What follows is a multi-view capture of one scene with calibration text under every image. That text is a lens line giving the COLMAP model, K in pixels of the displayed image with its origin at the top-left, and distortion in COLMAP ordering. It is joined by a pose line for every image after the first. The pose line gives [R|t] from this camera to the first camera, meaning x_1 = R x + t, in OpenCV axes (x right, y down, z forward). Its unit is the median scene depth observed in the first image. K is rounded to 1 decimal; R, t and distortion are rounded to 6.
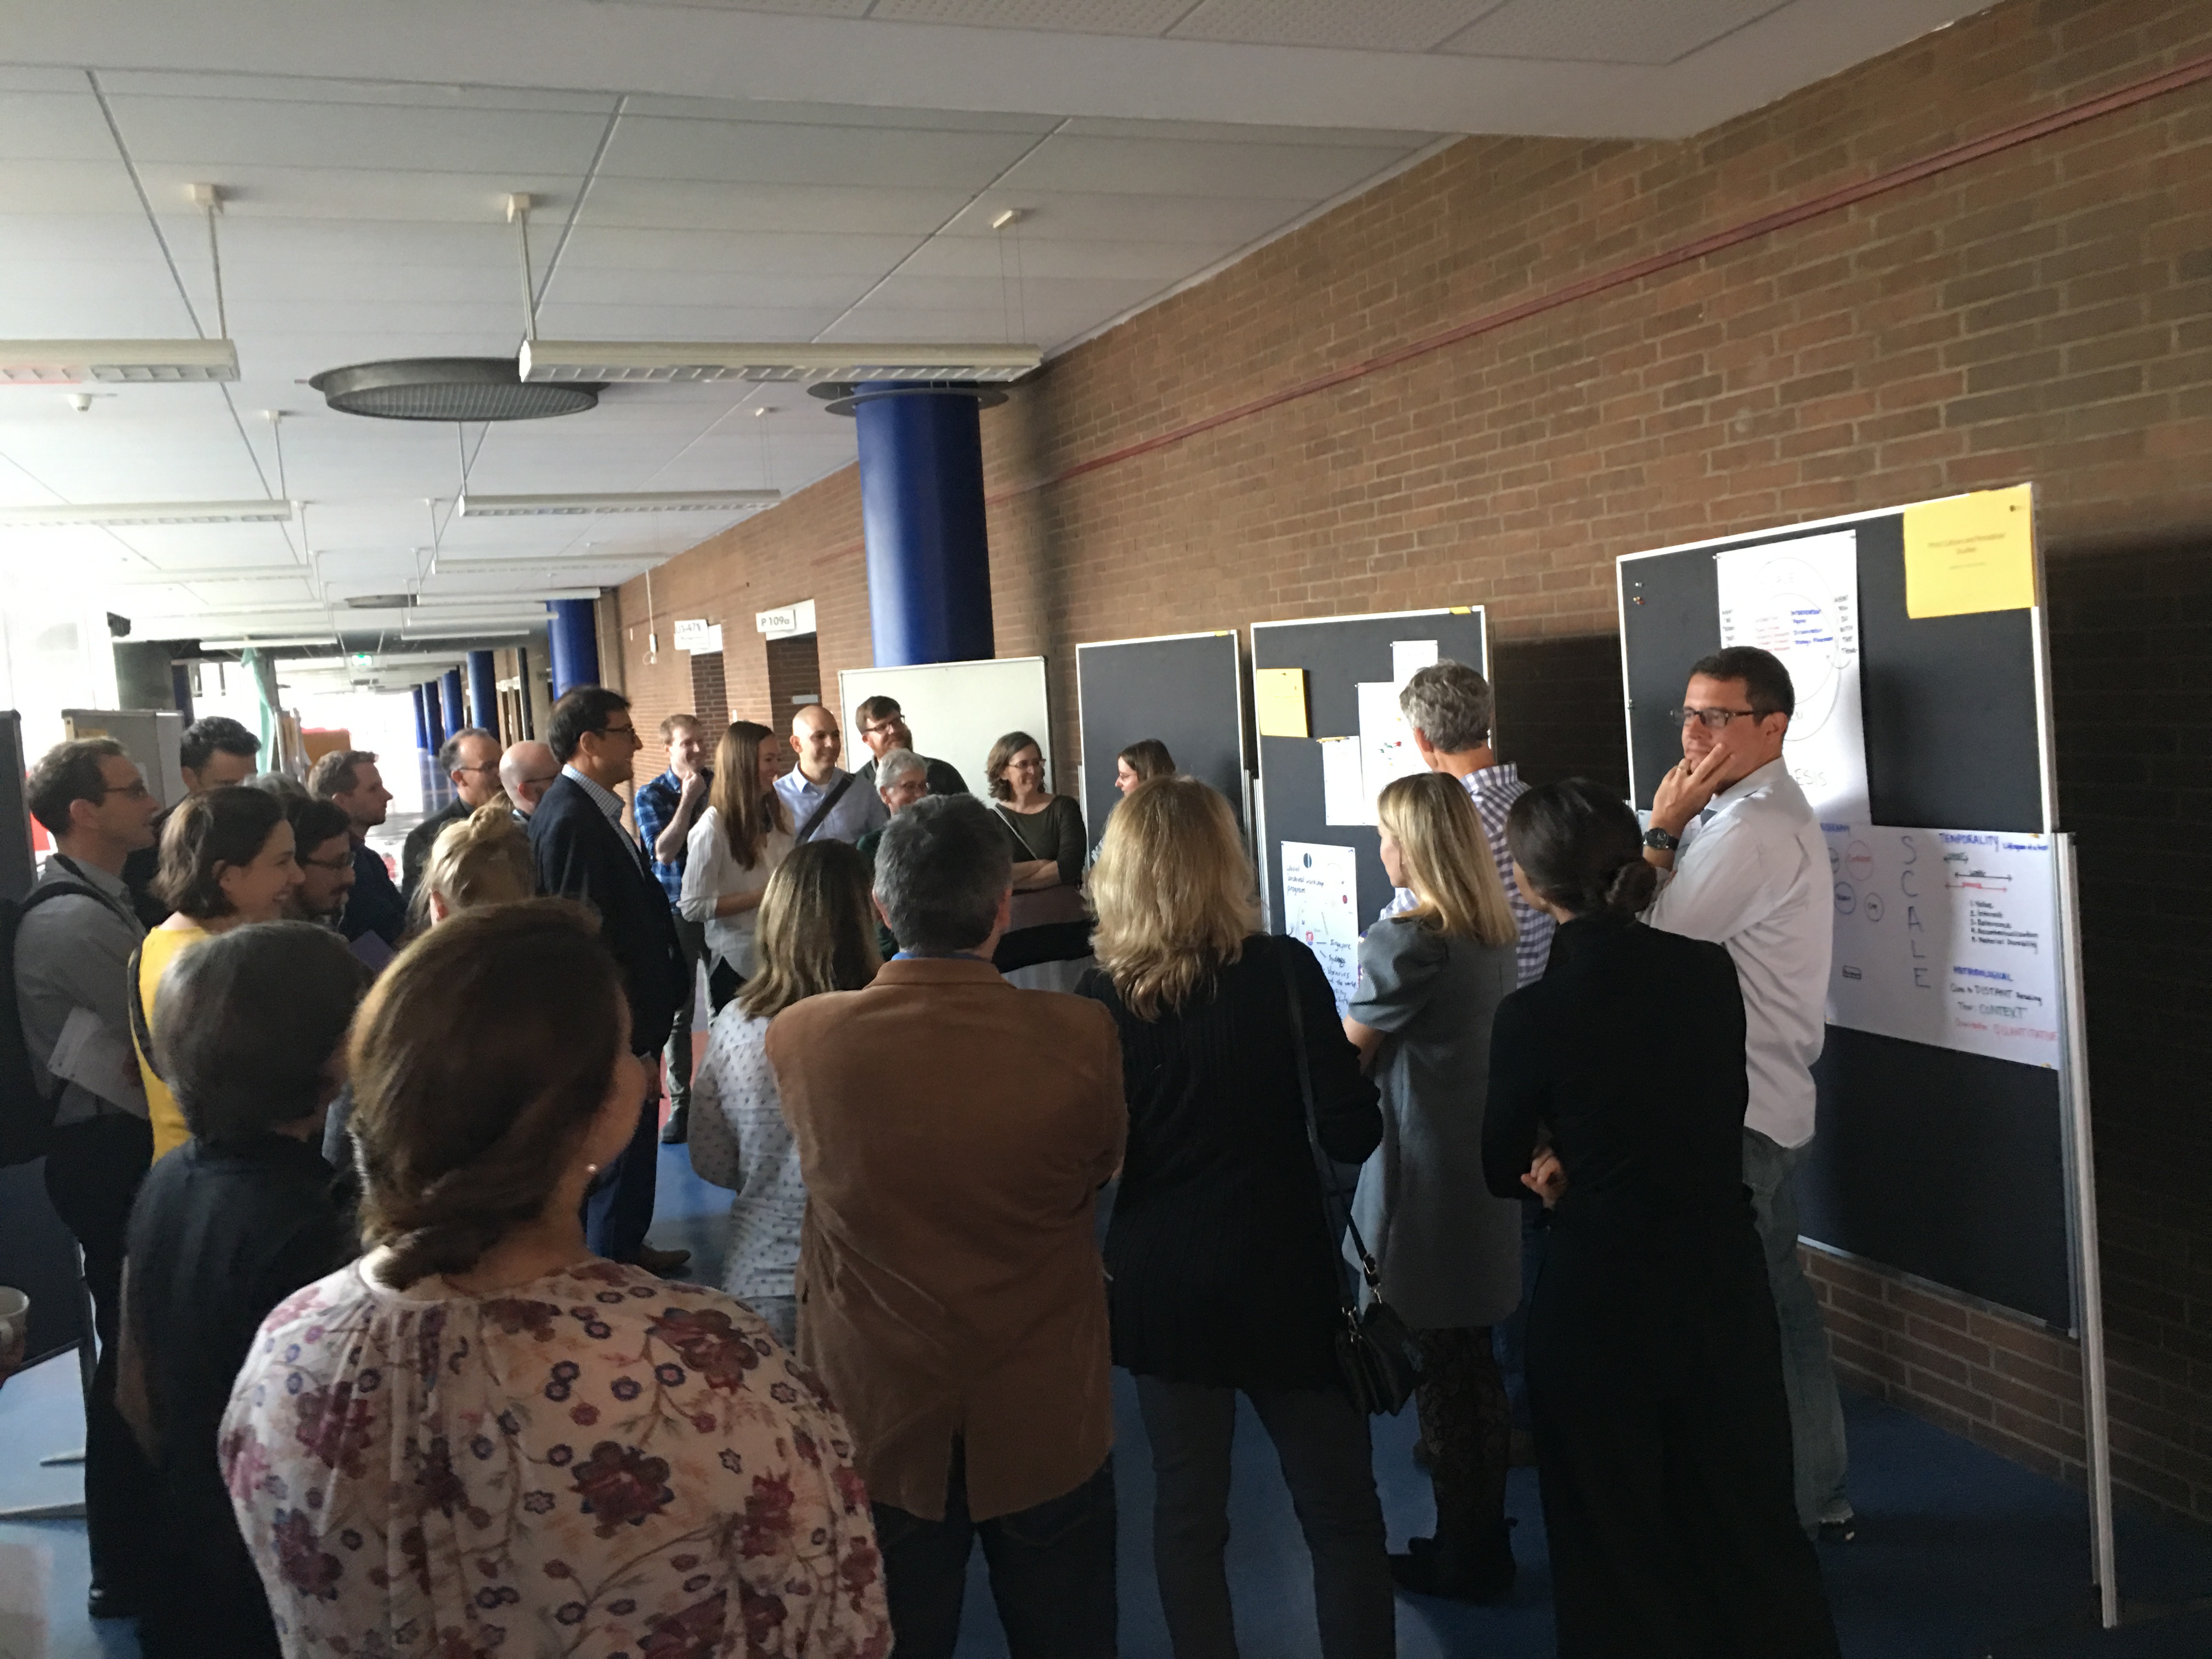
lens RADIAL K [[1879.7, 0, 1105.9], [0, 1879.7, 827.7], [0, 0, 1]] dist [-0.013168, -0.014543]
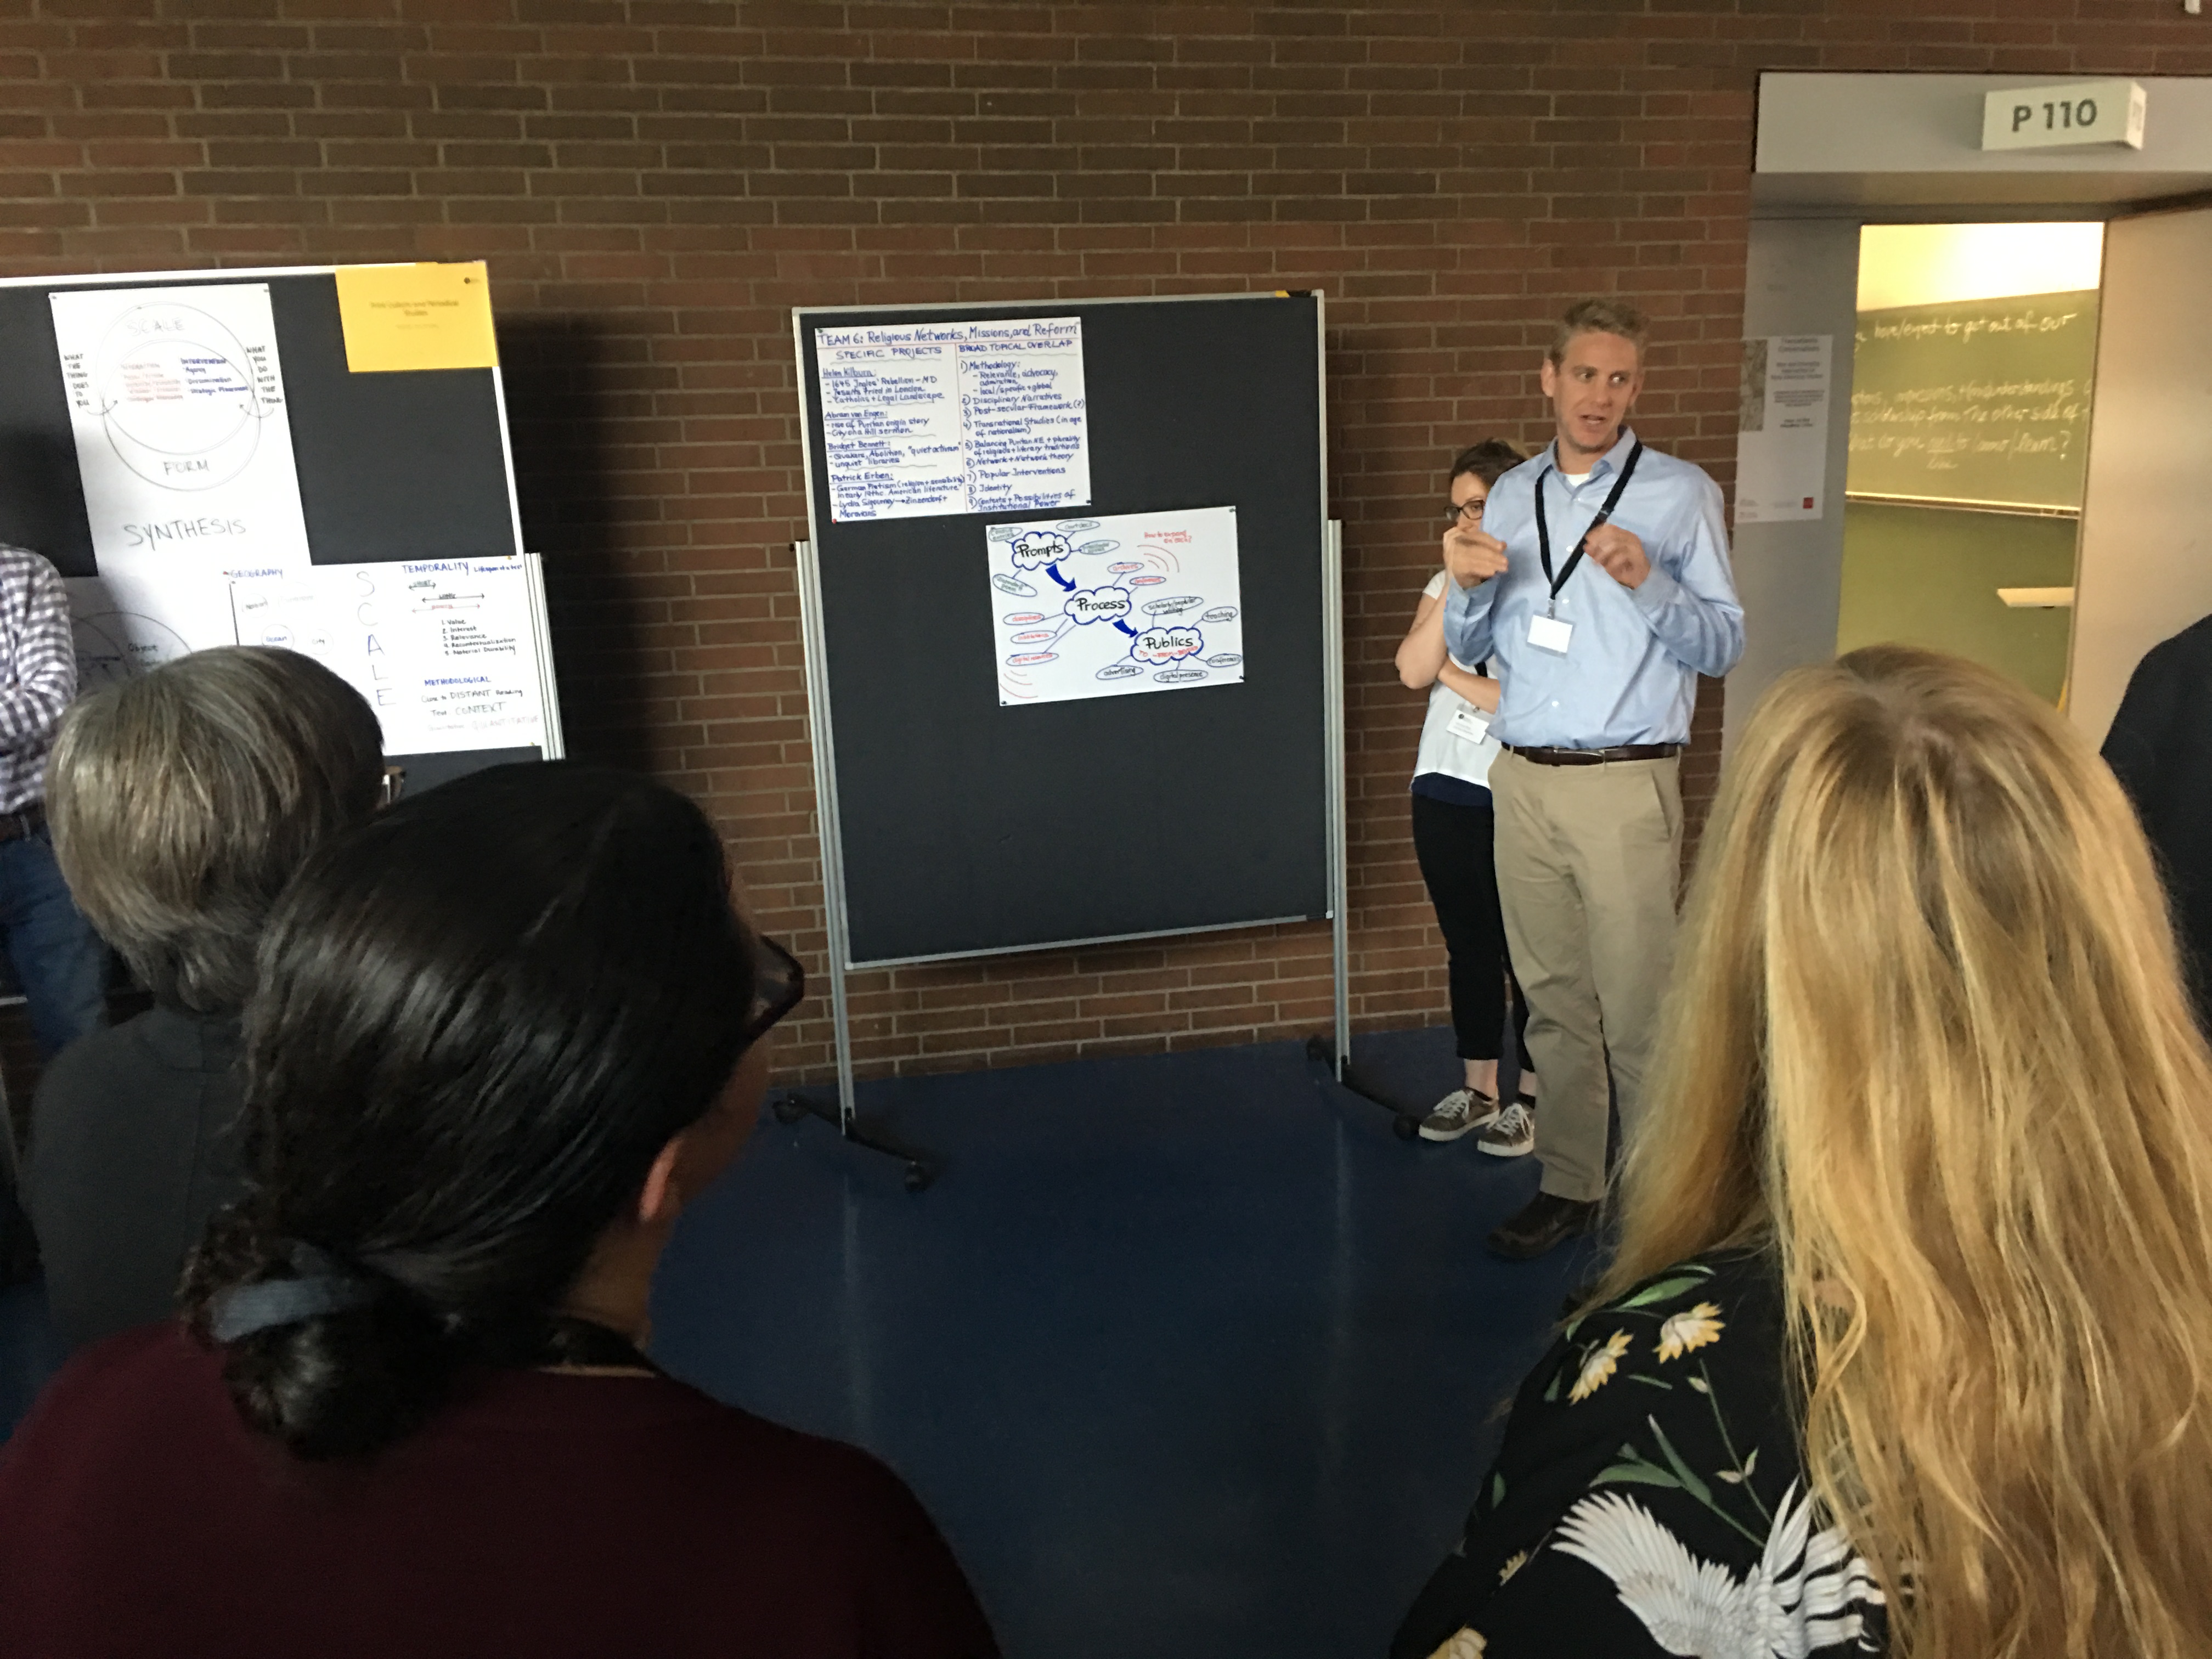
lens RADIAL K [[1879.7, 0, 1107.9], [0, 1879.7, 831.4], [0, 0, 1]] dist [-0.013168, -0.014543]
pose [[0.186246, -0.156798, 0.969911, -0.581533], [0.086495, 0.985967, 0.142784, 0.035491], [-0.978688, 0.057299, 0.197195, 0.346682]]
